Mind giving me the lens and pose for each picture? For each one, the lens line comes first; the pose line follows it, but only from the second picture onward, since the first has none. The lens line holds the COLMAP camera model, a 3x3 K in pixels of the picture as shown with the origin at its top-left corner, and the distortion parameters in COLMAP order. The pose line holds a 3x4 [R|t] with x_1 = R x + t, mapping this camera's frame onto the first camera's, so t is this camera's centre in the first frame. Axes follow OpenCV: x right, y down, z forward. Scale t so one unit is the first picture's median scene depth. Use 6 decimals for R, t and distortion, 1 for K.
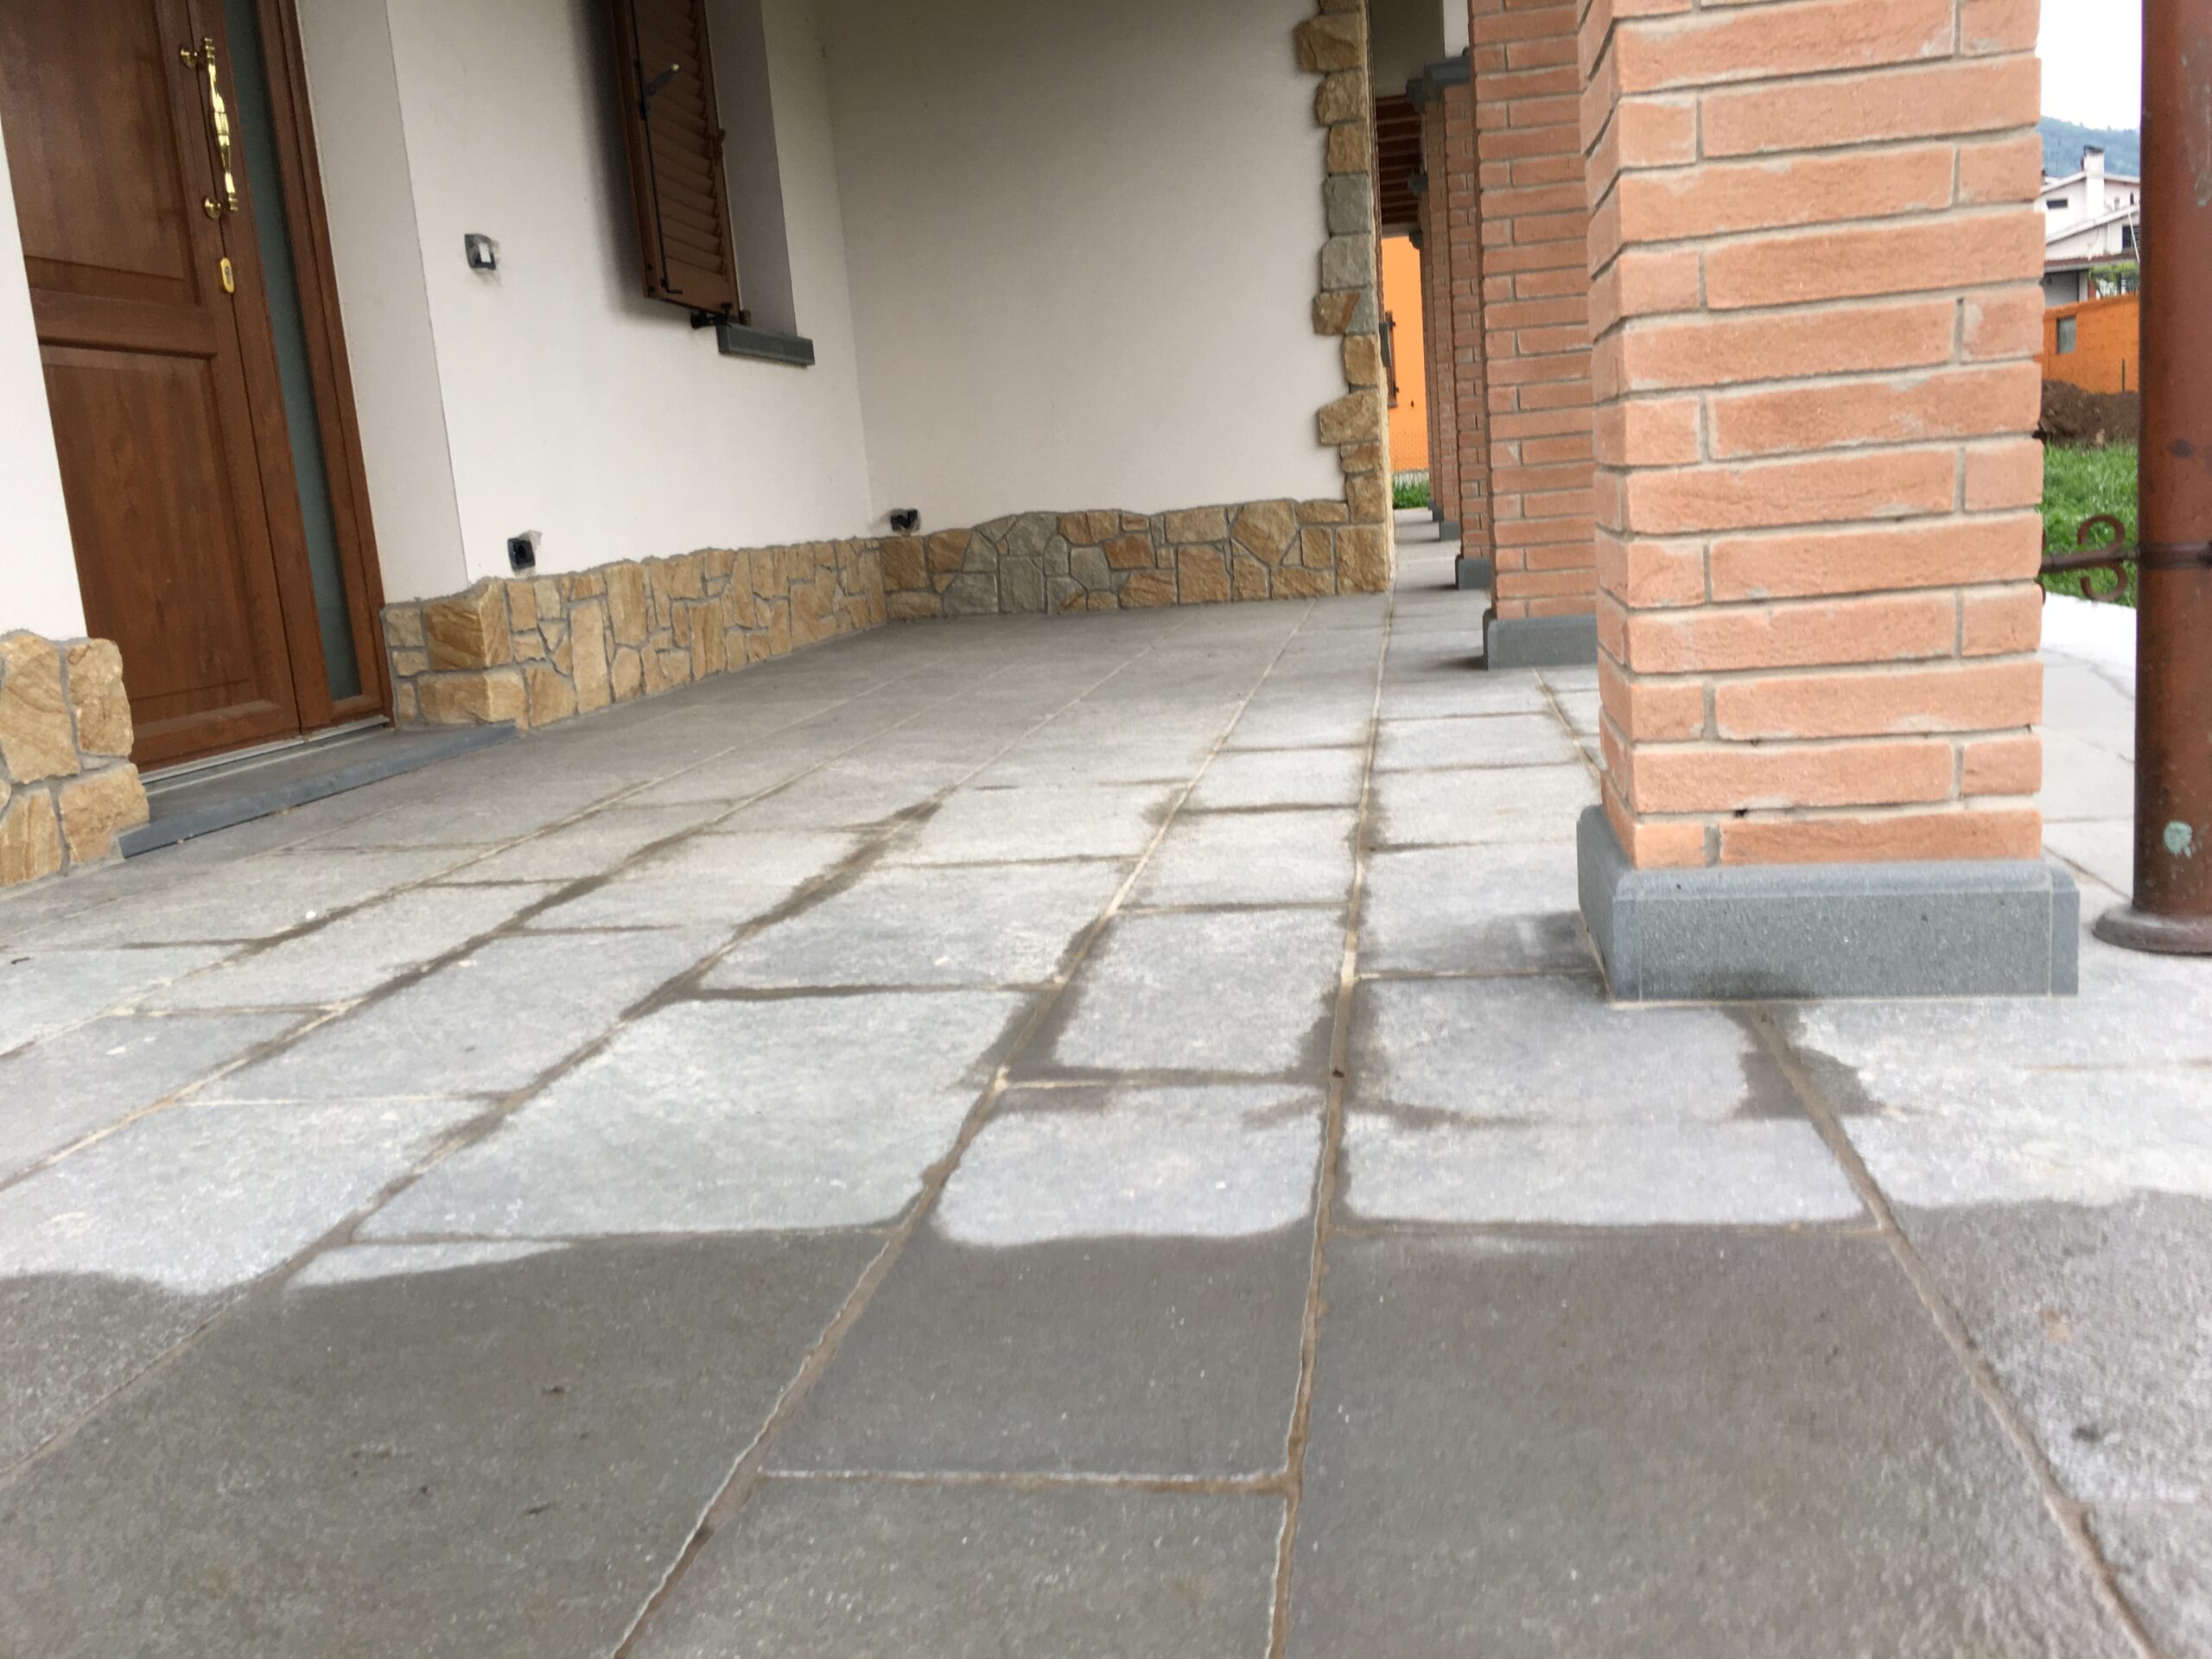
lens RADIAL K [[1880.6, 0, 1098.1], [0, 1880.6, 812.1], [0, 0, 1]] dist [0.079540, -0.104040]
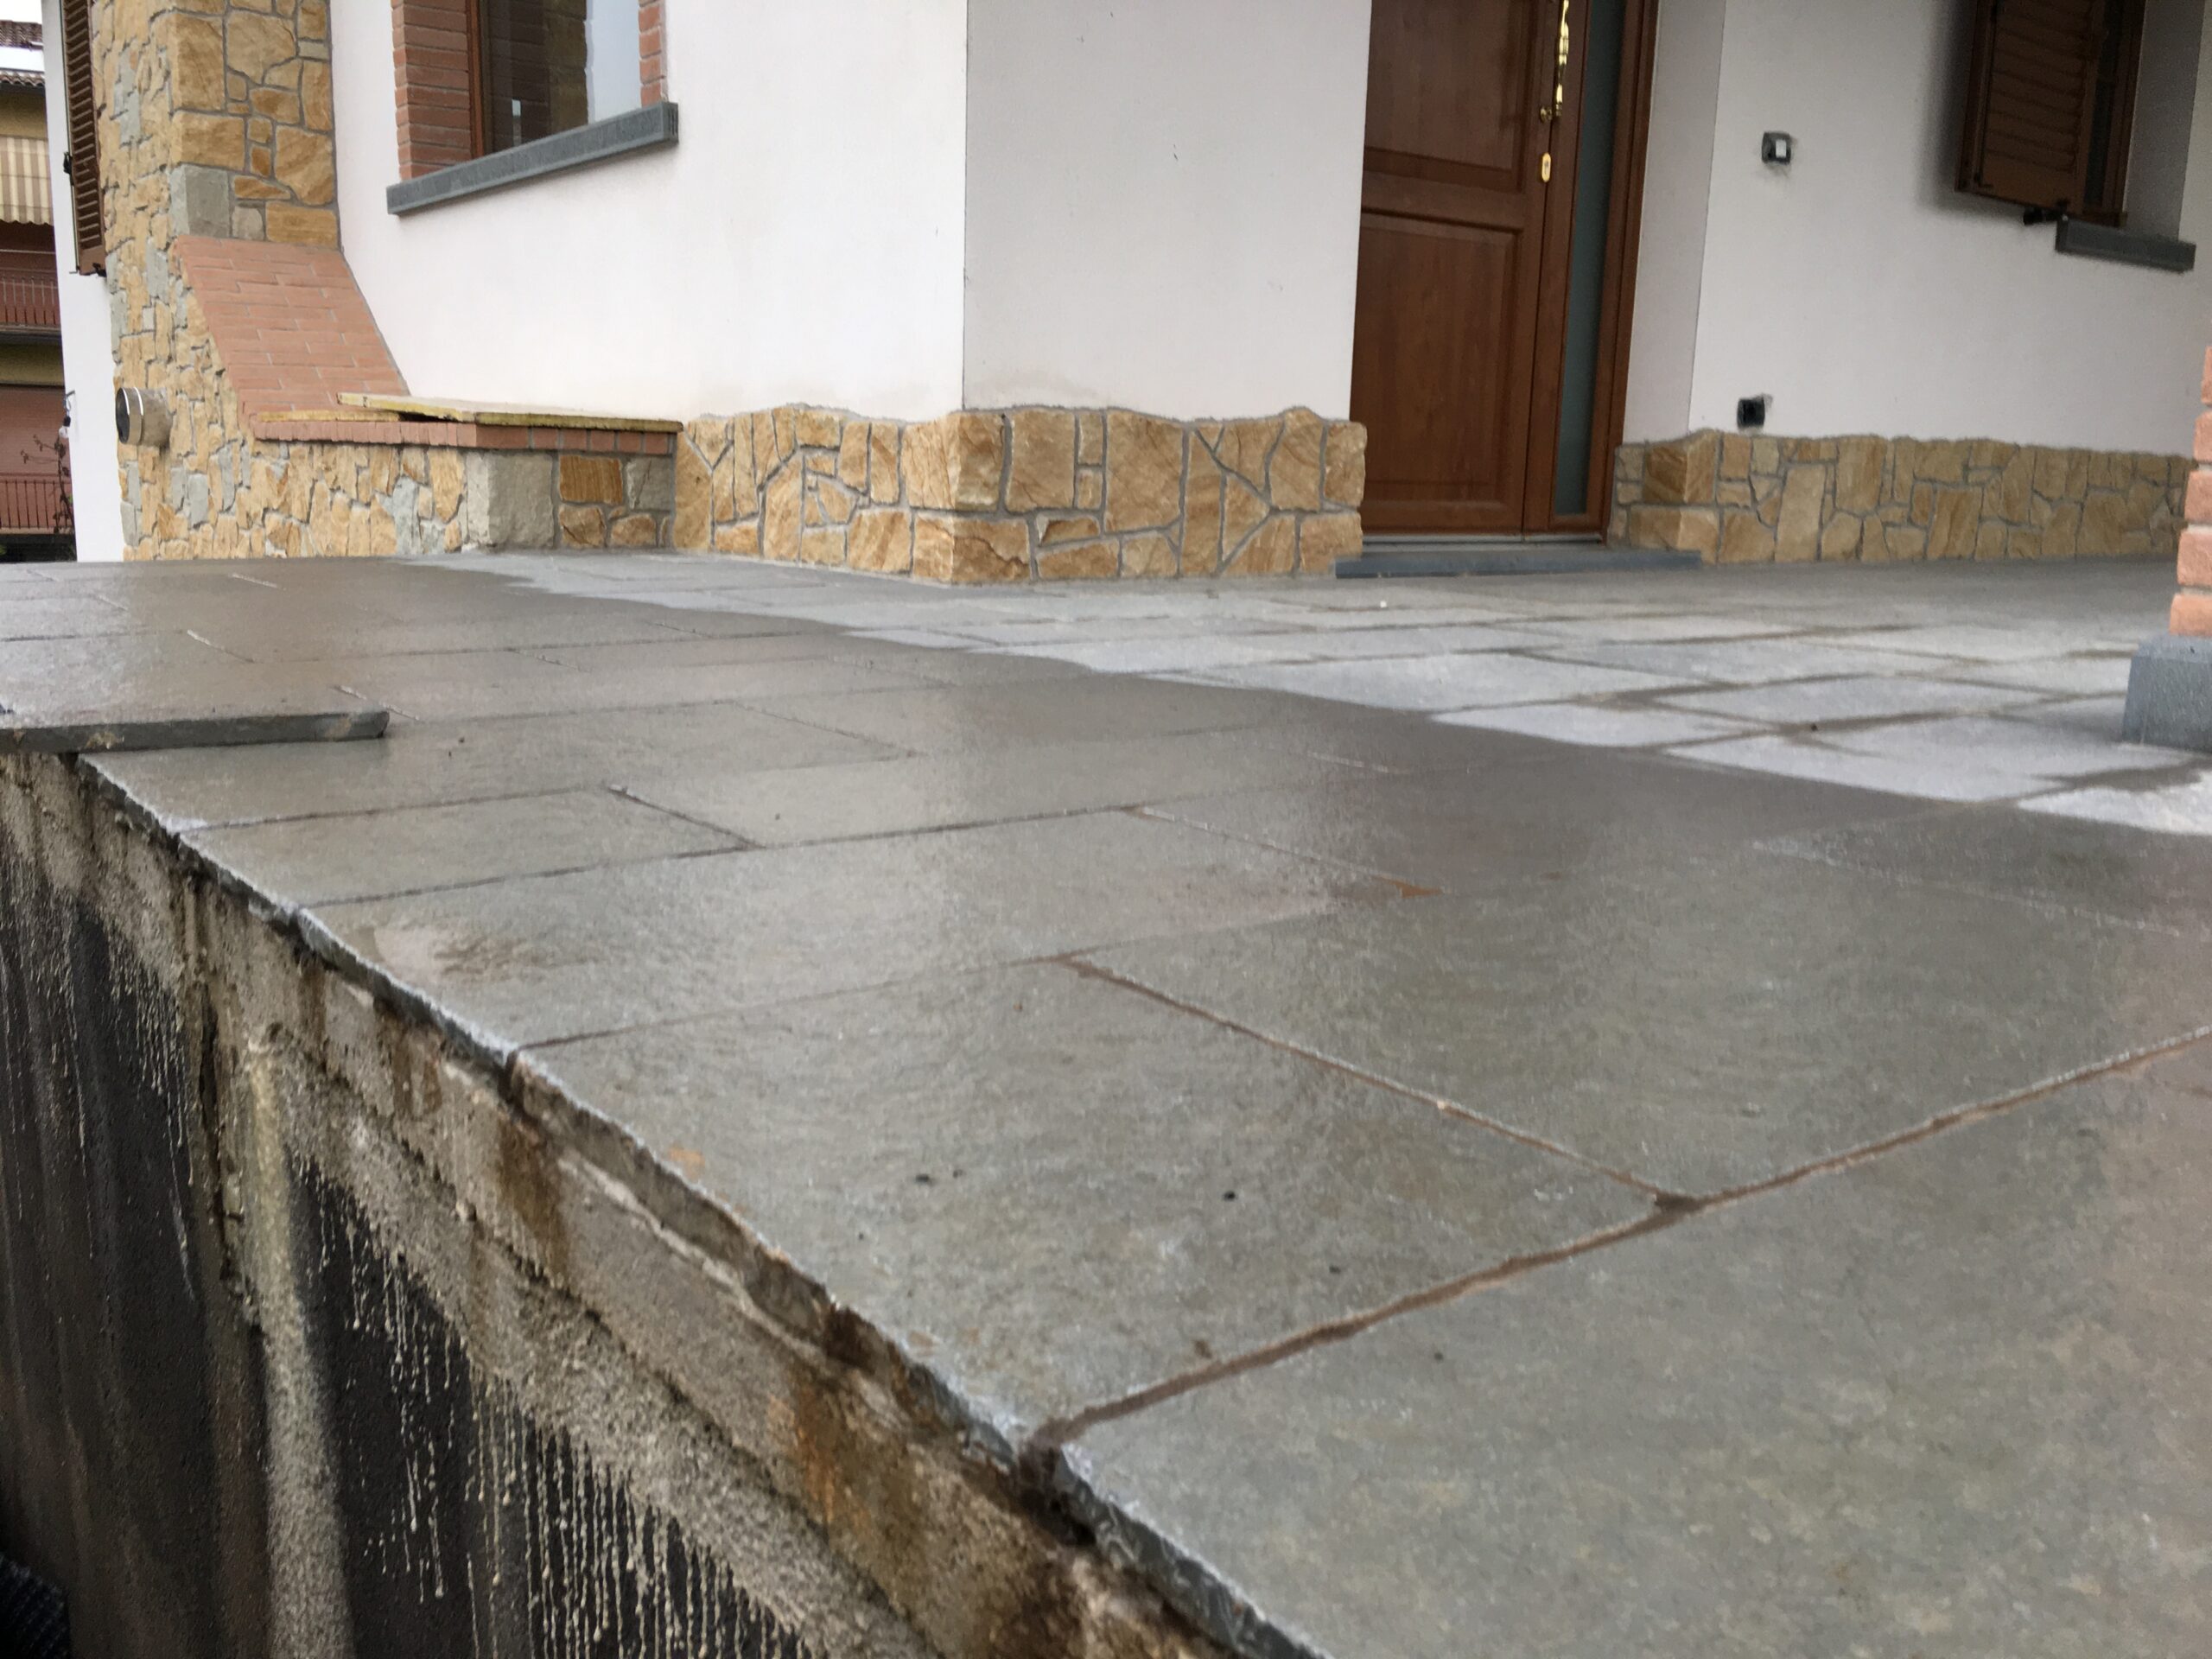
lens RADIAL K [[1880.6, 0, 1099.9], [0, 1880.6, 820.8], [0, 0, 1]] dist [0.079540, -0.104040]
pose [[0.718589, 0.223760, -0.658454, 0.239878], [-0.198192, 0.973451, 0.114512, 0.053739], [0.666596, 0.048214, 0.743858, -0.118837]]
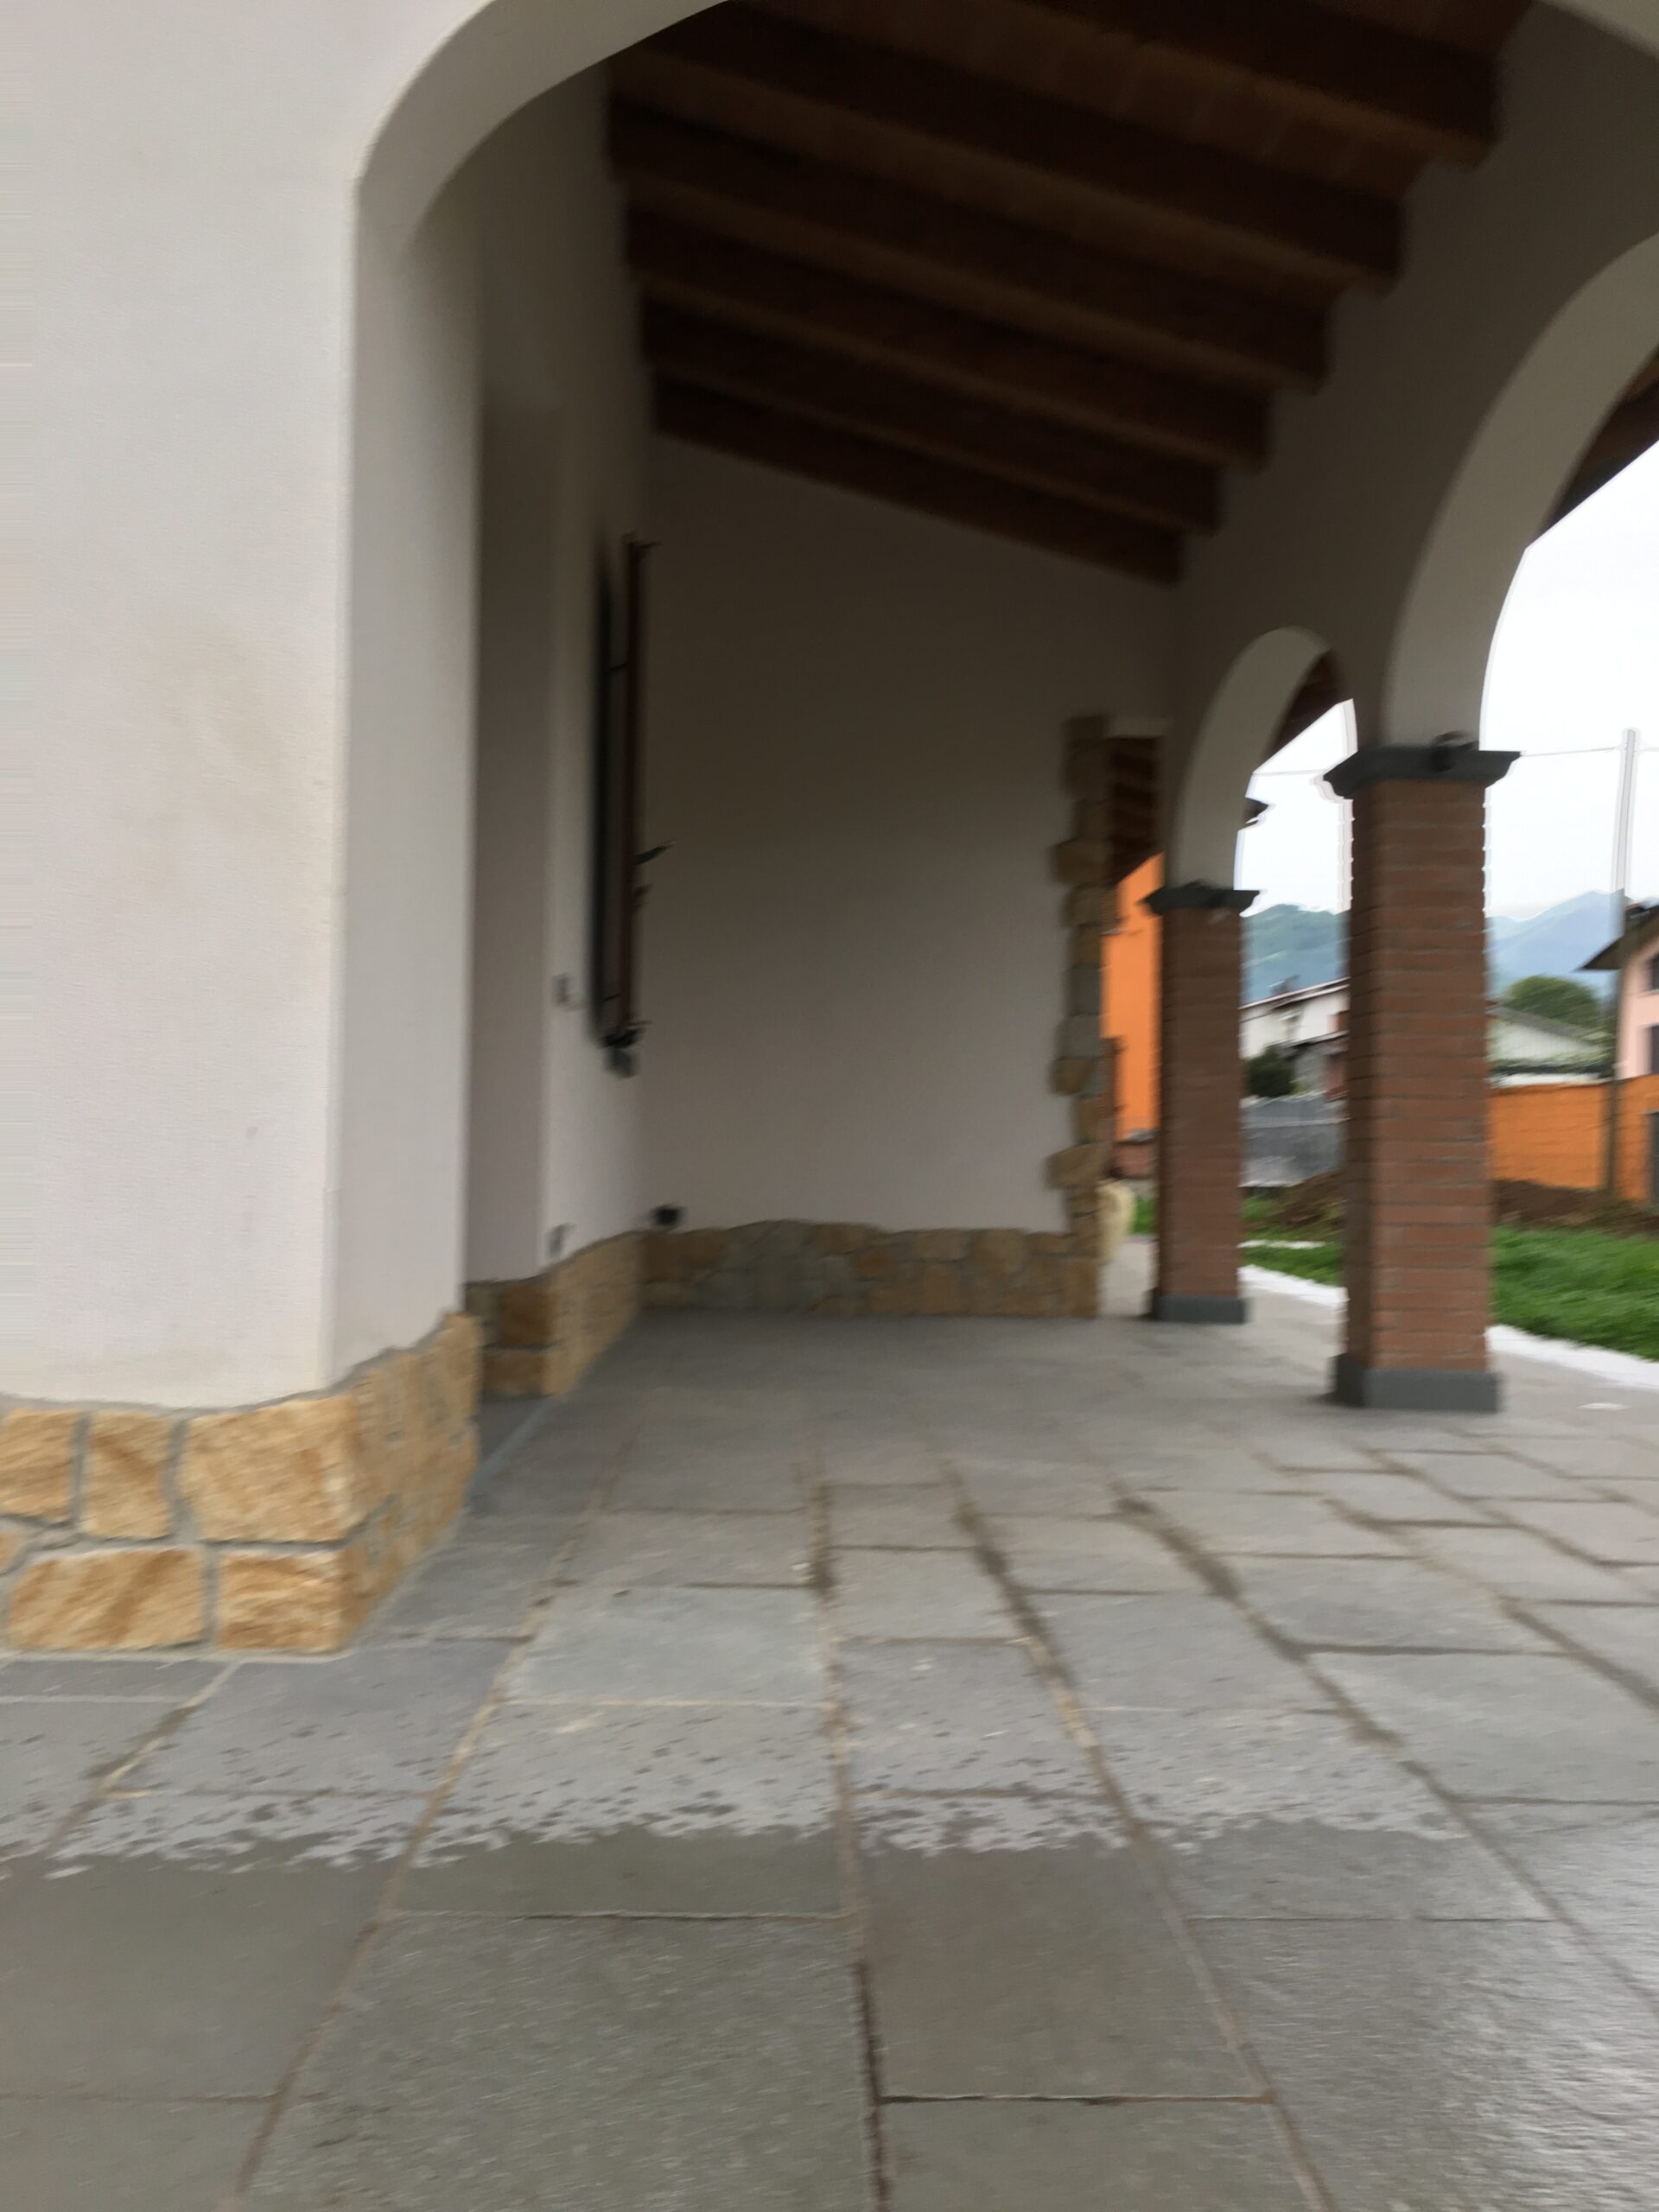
lens RADIAL K [[1880.6, 0, 846.3], [0, 1880.6, 1113.3], [0, 0, 1]] dist [0.079540, -0.104040]
pose [[0.977848, 0.096688, 0.185649, -0.370024], [-0.057278, 0.976670, -0.206965, 0.010677], [-0.201329, 0.191747, 0.960573, -0.138543]]
